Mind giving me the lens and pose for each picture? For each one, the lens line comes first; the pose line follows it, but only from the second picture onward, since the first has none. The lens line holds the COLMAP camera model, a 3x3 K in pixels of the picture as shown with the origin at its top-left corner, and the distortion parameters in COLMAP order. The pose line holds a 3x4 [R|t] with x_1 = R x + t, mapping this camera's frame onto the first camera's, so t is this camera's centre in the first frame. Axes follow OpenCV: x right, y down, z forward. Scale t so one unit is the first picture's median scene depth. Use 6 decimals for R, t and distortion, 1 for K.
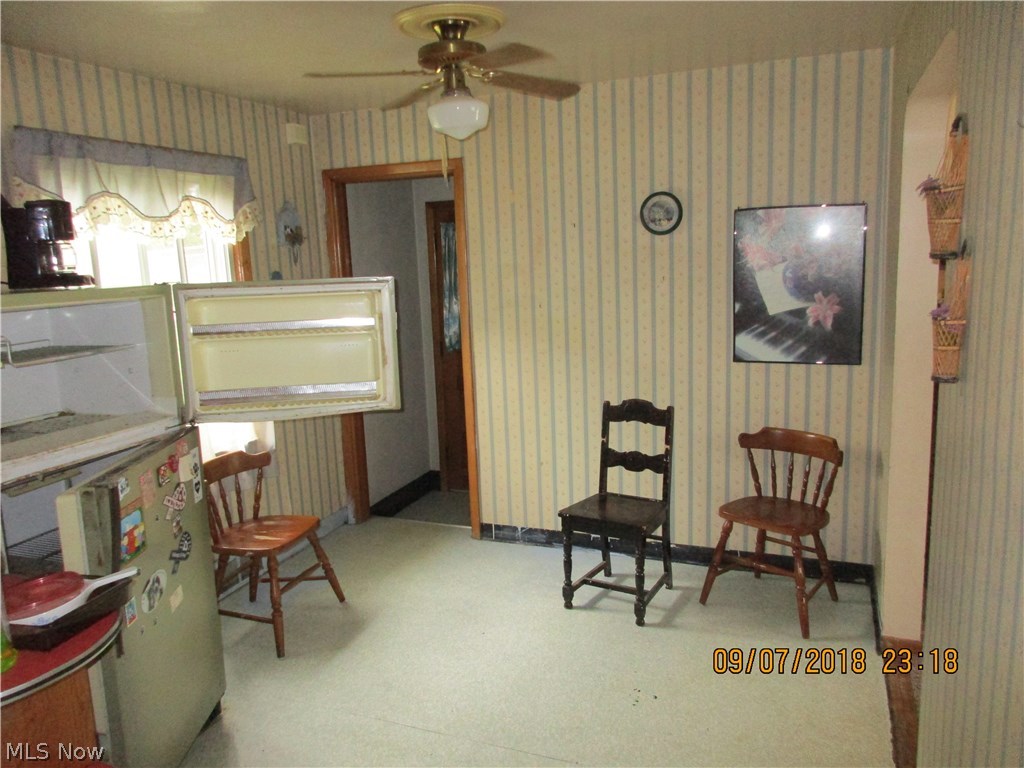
lens RADIAL K [[782.2, 0, 511.2], [0, 782.2, 382.0], [0, 0, 1]] dist [0.008927, -0.009461]
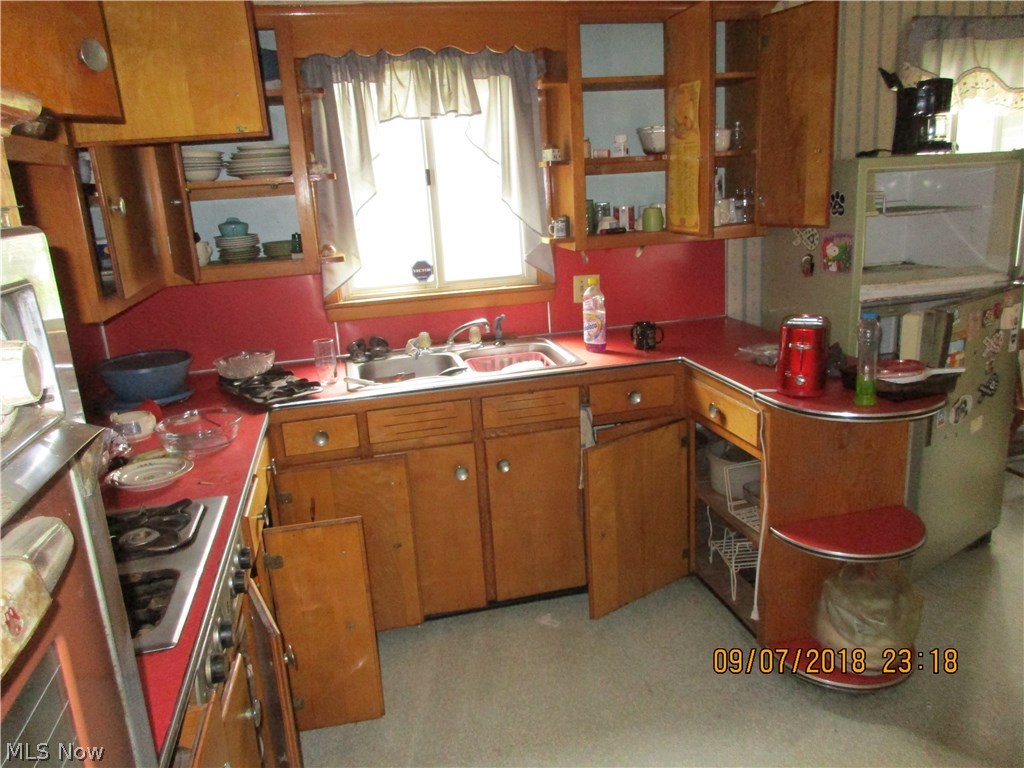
lens RADIAL K [[782.2, 0, 516.8], [0, 782.2, 381.0], [0, 0, 1]] dist [0.008927, -0.009461]
pose [[0.590841, 0.212037, -0.778426, 0.063055], [-0.101824, 0.976729, 0.188767, 0.056811], [0.800337, -0.032269, 0.598682, -0.238840]]
